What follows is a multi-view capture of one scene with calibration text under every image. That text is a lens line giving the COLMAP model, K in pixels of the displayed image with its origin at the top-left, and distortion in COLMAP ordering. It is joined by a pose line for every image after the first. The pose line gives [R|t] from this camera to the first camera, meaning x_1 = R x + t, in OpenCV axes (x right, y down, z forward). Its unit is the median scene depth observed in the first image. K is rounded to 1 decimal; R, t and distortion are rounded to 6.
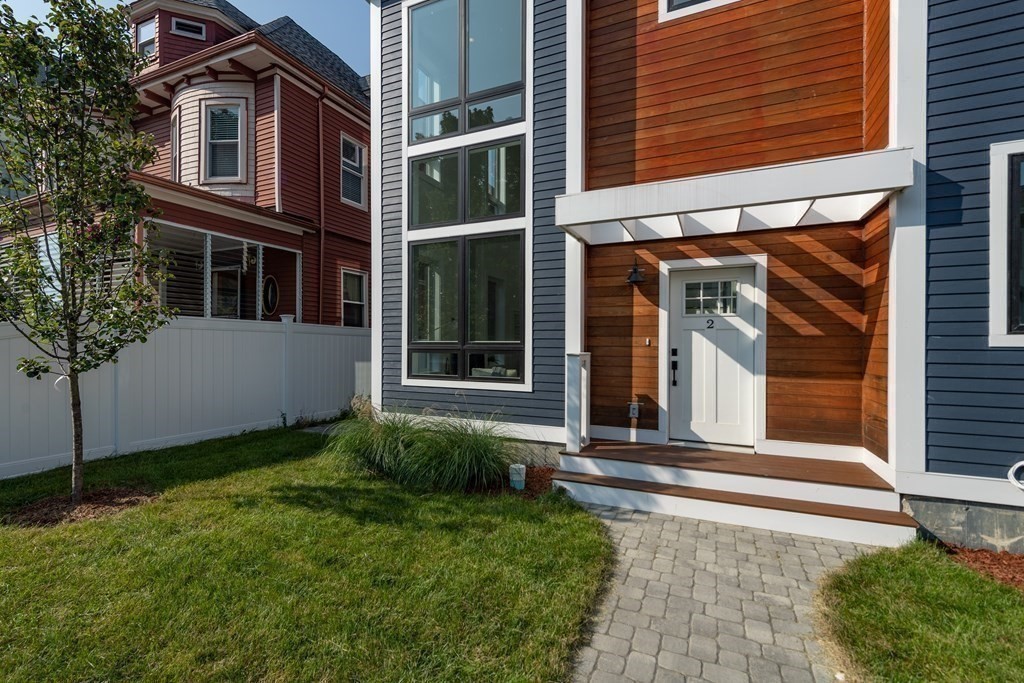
lens RADIAL K [[458.1, 0, 508.8], [0, 458.1, 340.4], [0, 0, 1]] dist [0.012827, -0.002422]
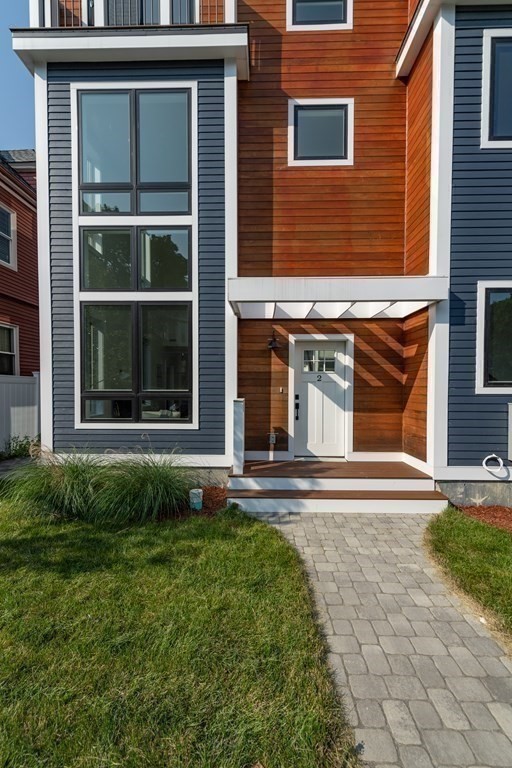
lens RADIAL K [[304.4, 0, 258.1], [0, 304.4, 389.7], [0, 0, 1]] dist [0.012531, -0.002349]
pose [[0.918000, -0.005843, 0.396538, -0.161577], [-0.001681, 0.999825, 0.018624, -0.018078], [-0.396577, -0.017763, 0.917829, 0.182495]]
